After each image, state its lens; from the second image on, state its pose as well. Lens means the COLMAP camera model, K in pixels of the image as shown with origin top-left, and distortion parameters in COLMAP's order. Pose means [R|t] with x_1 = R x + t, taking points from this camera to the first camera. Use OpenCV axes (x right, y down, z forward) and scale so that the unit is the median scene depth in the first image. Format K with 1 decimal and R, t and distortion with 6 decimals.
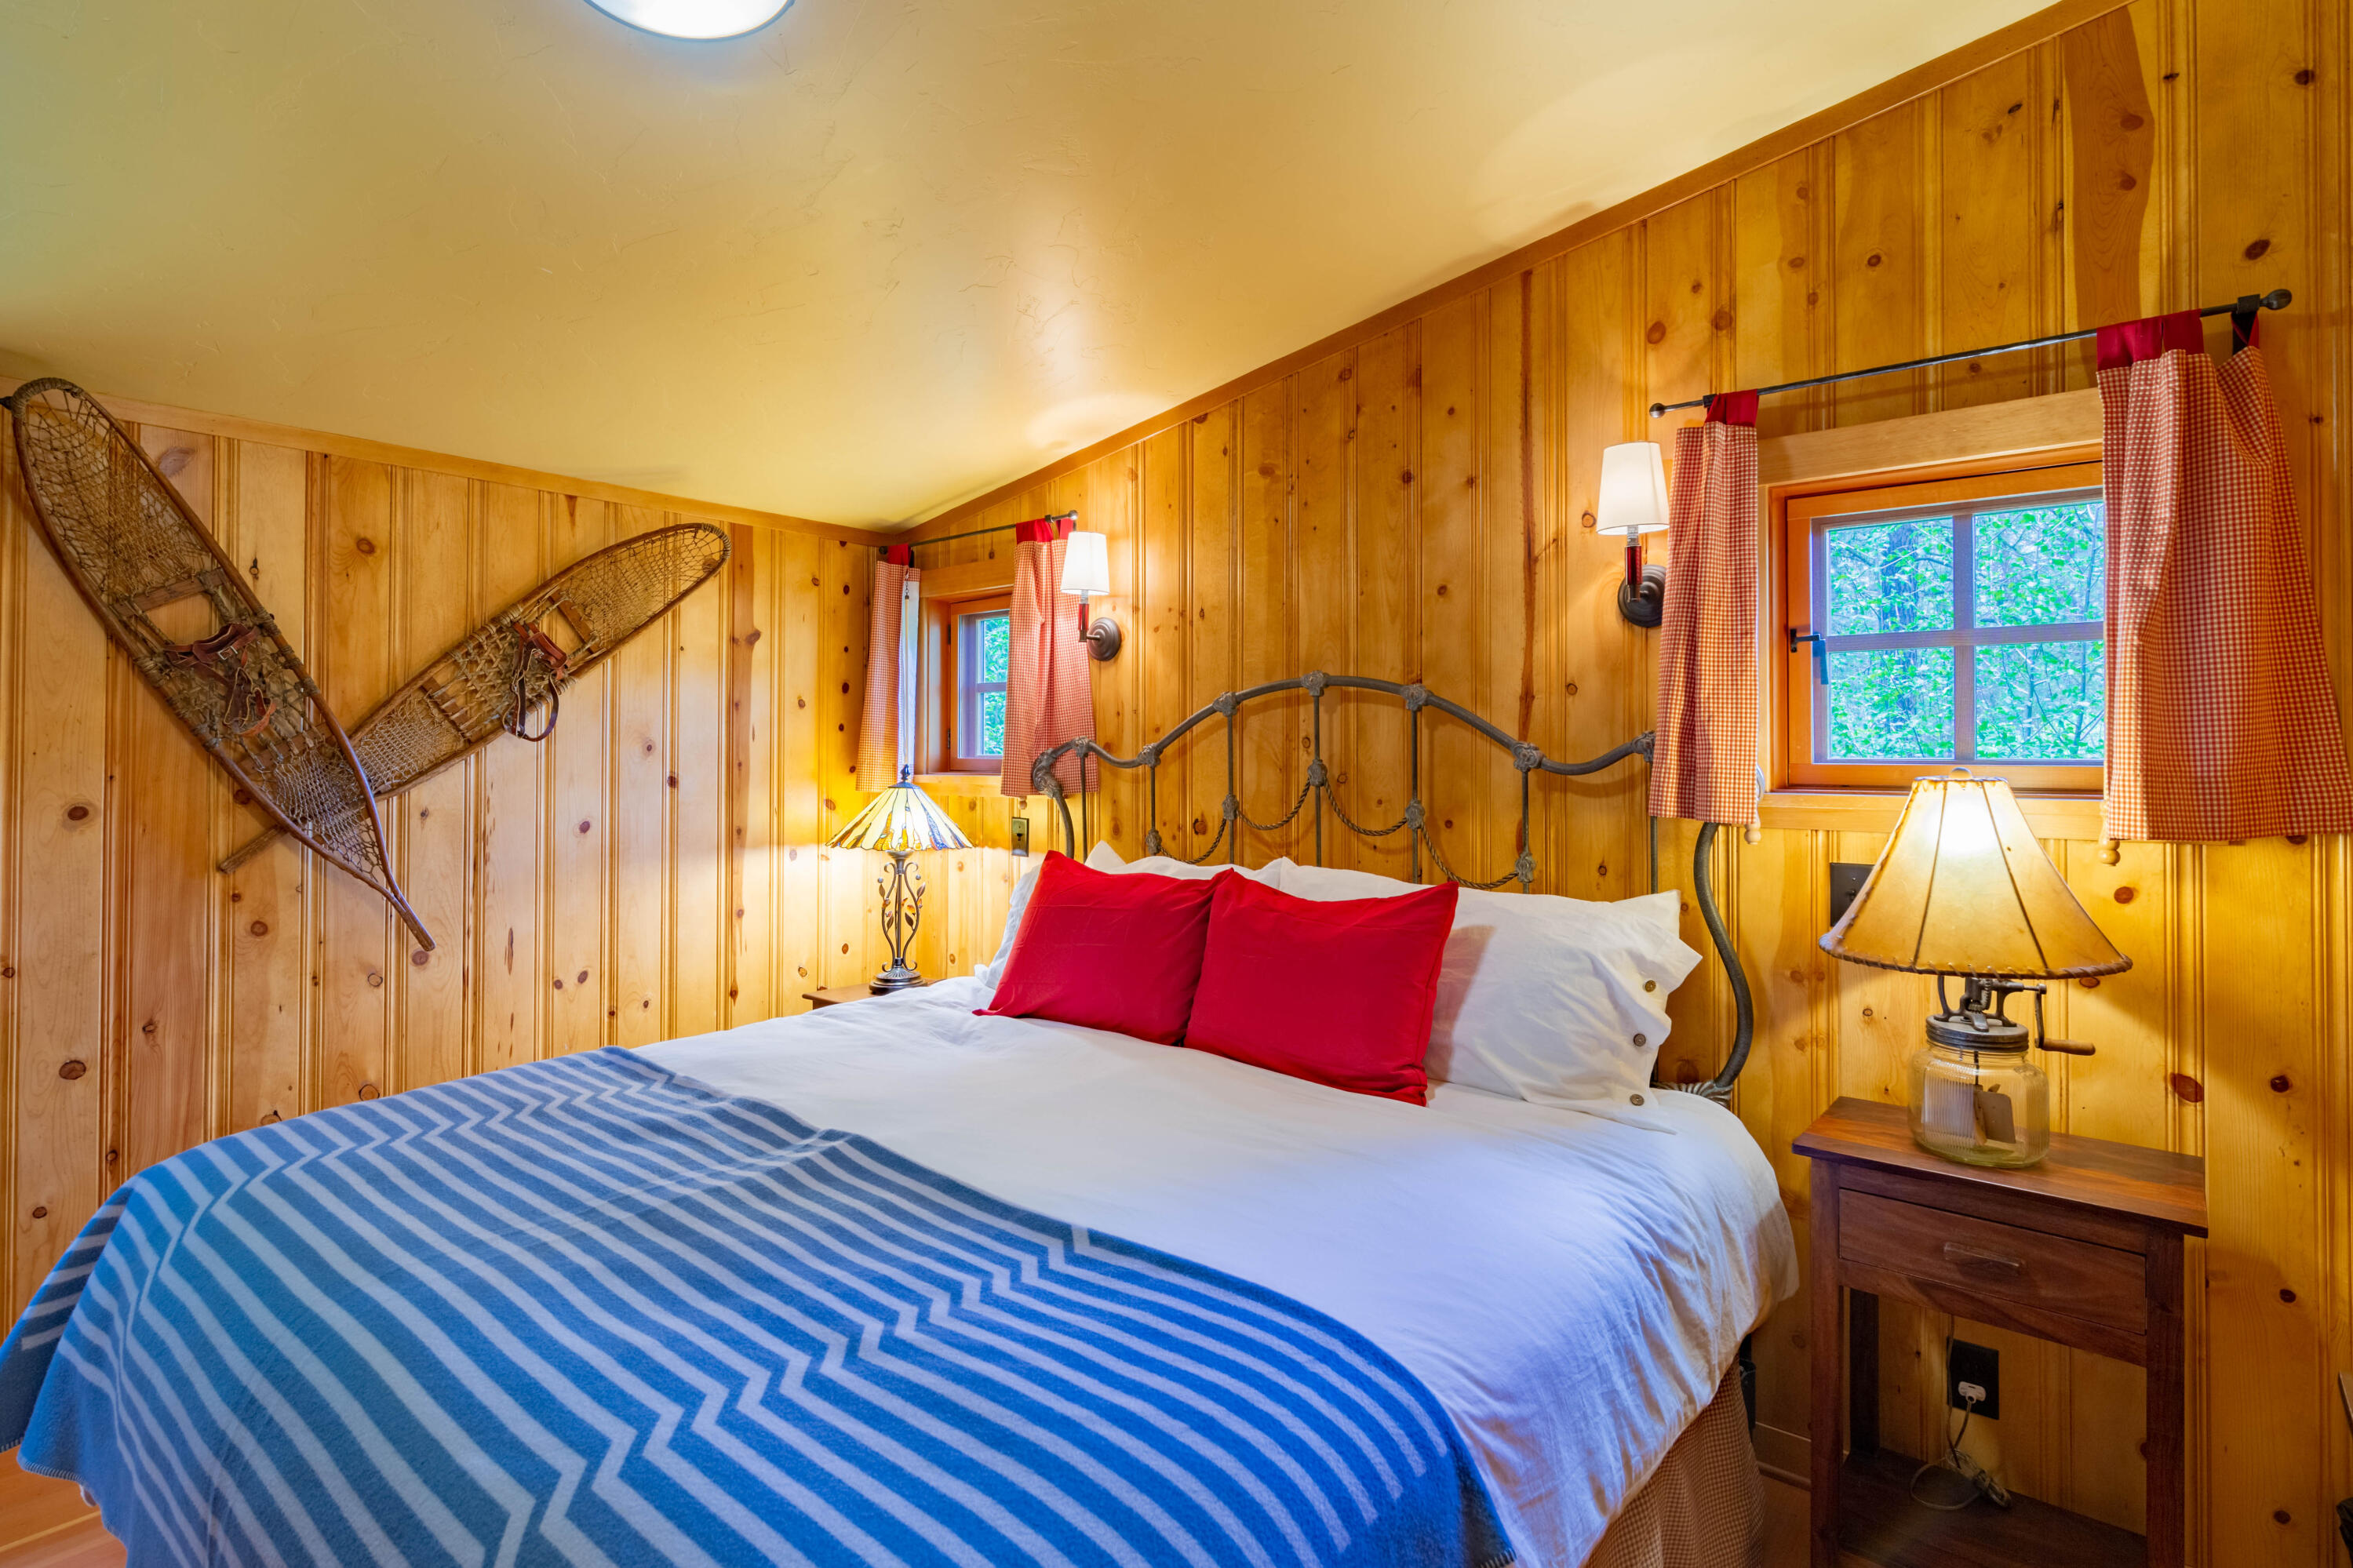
lens RADIAL K [[1168.6, 0, 1150.7], [0, 1168.6, 753.6], [0, 0, 1]] dist [0.002559, -0.002184]
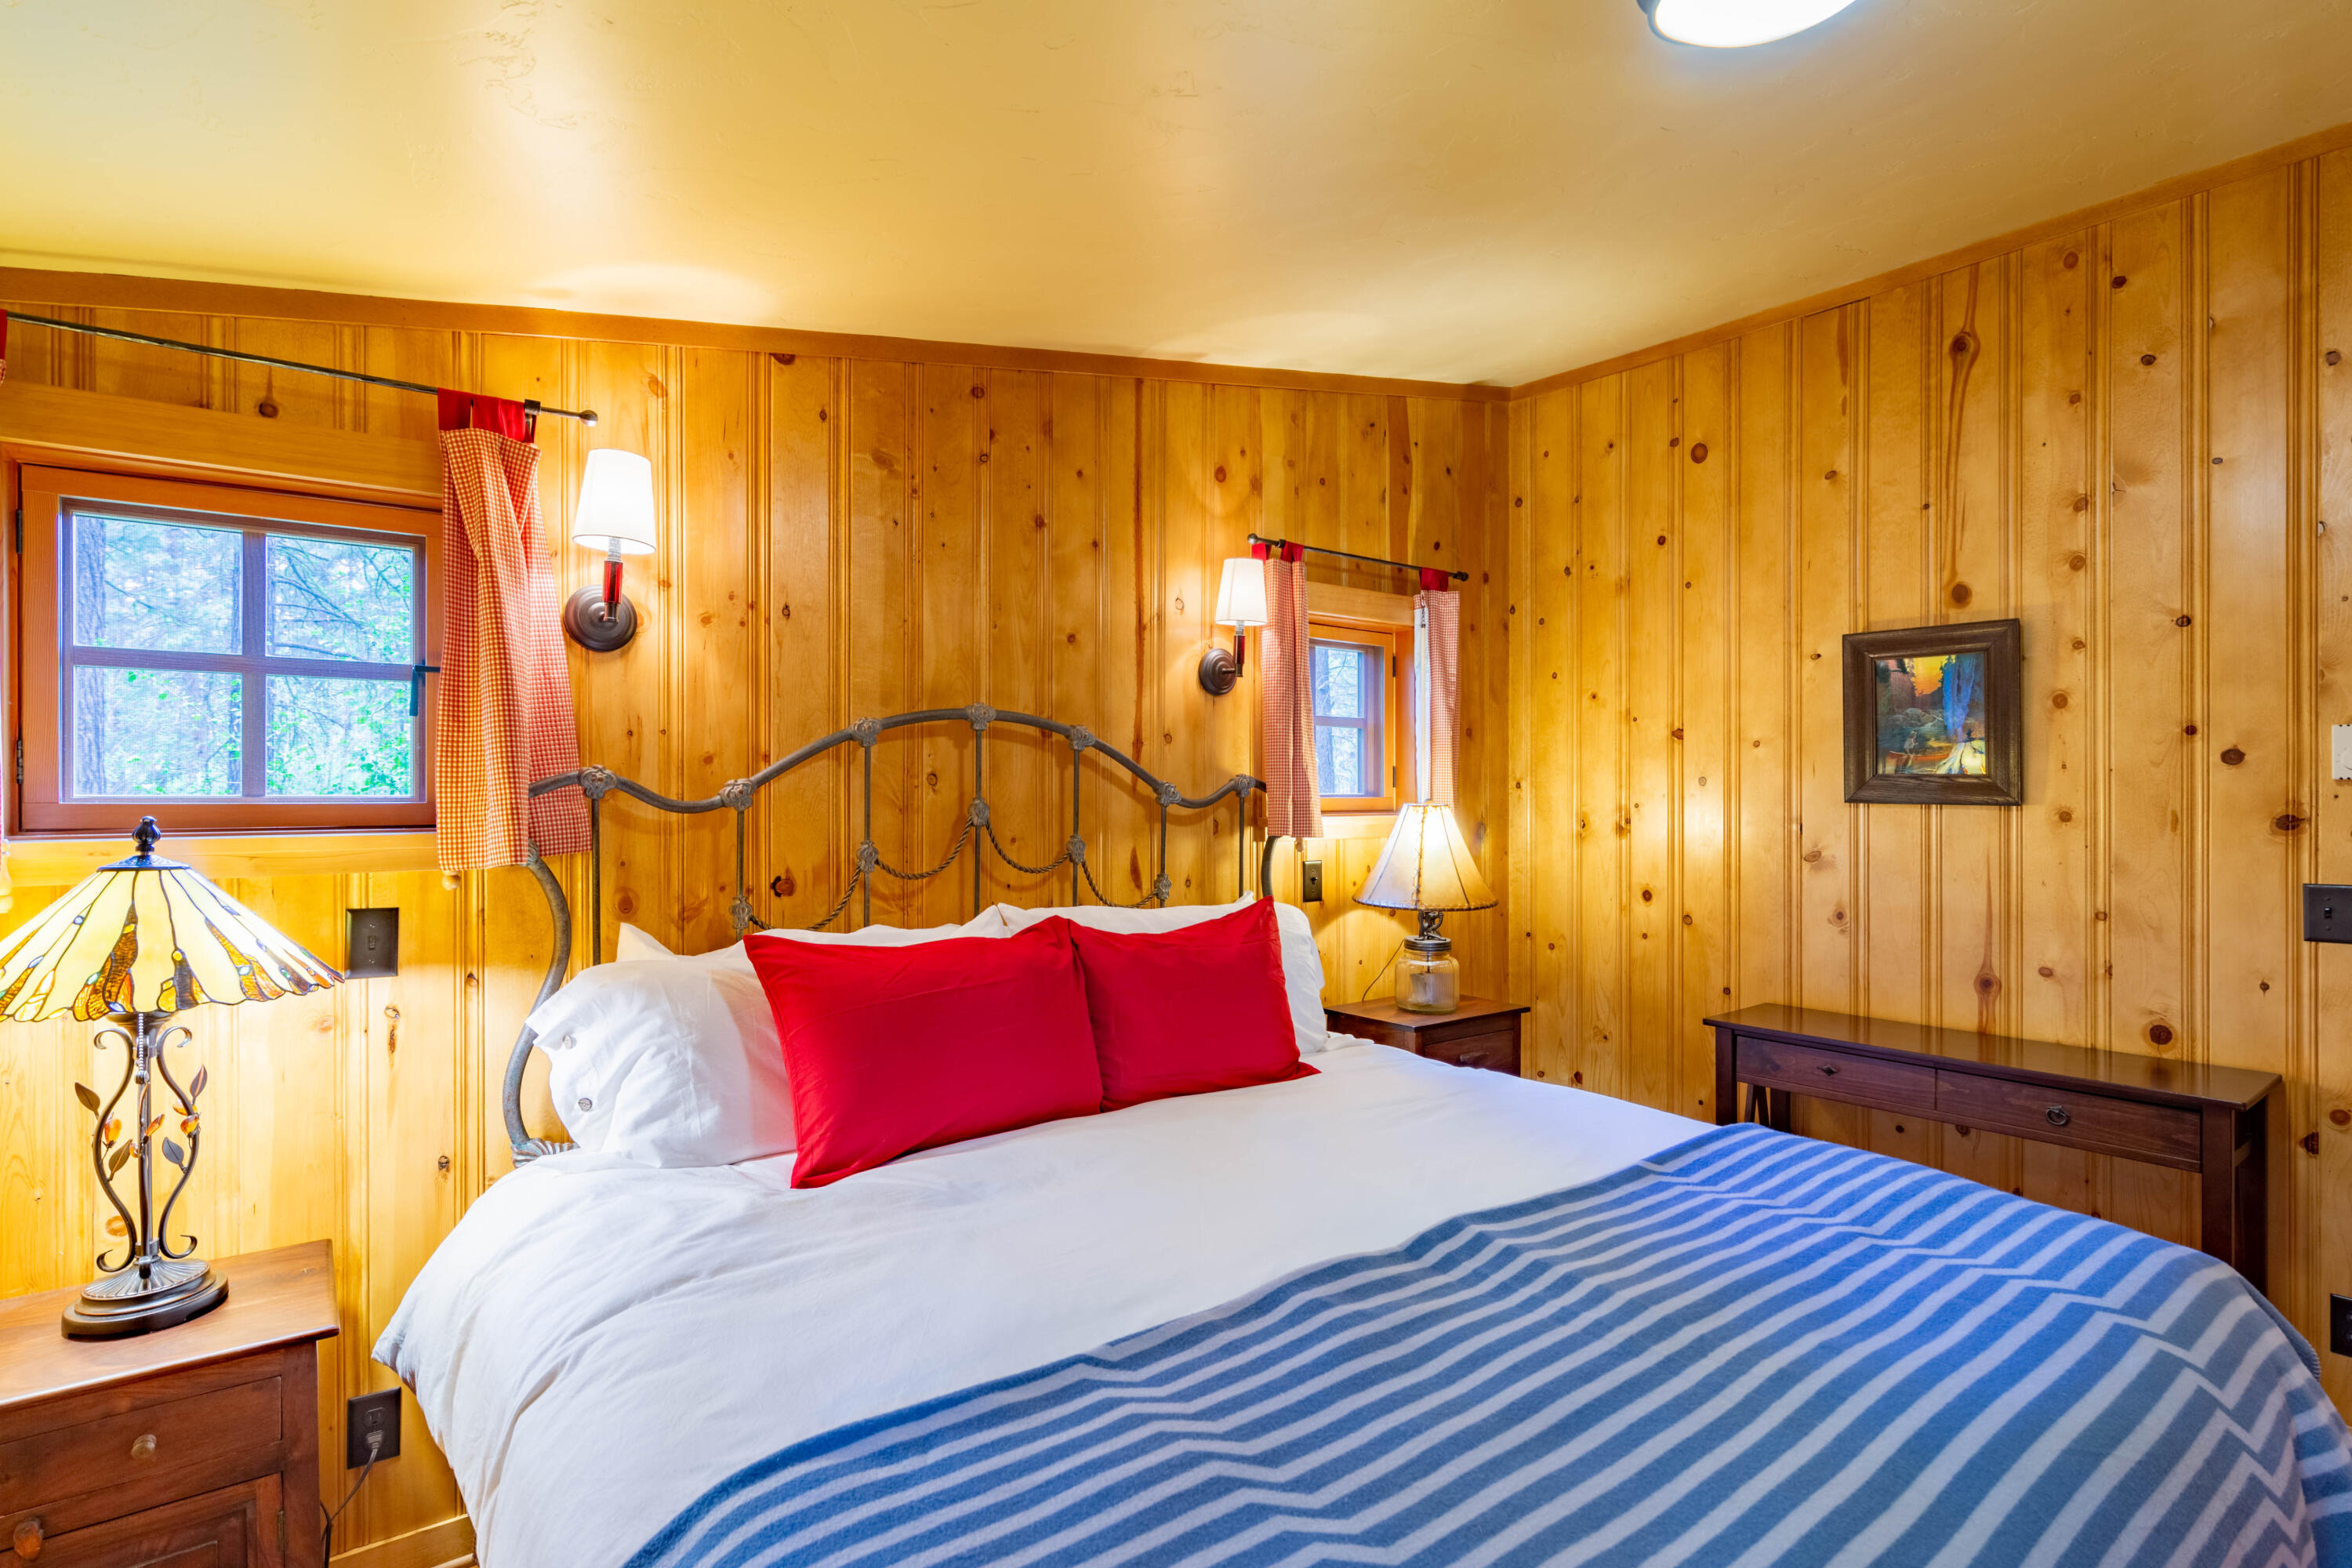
lens RADIAL K [[1168.3, 0, 1170.0], [0, 1168.3, 786.6], [0, 0, 1]] dist [0.002559, -0.002184]
pose [[0.205798, -0.000572, 0.978594, -0.742871], [-0.003467, 0.999993, 0.001314, -0.006087], [-0.978588, -0.003663, 0.205795, 0.663238]]
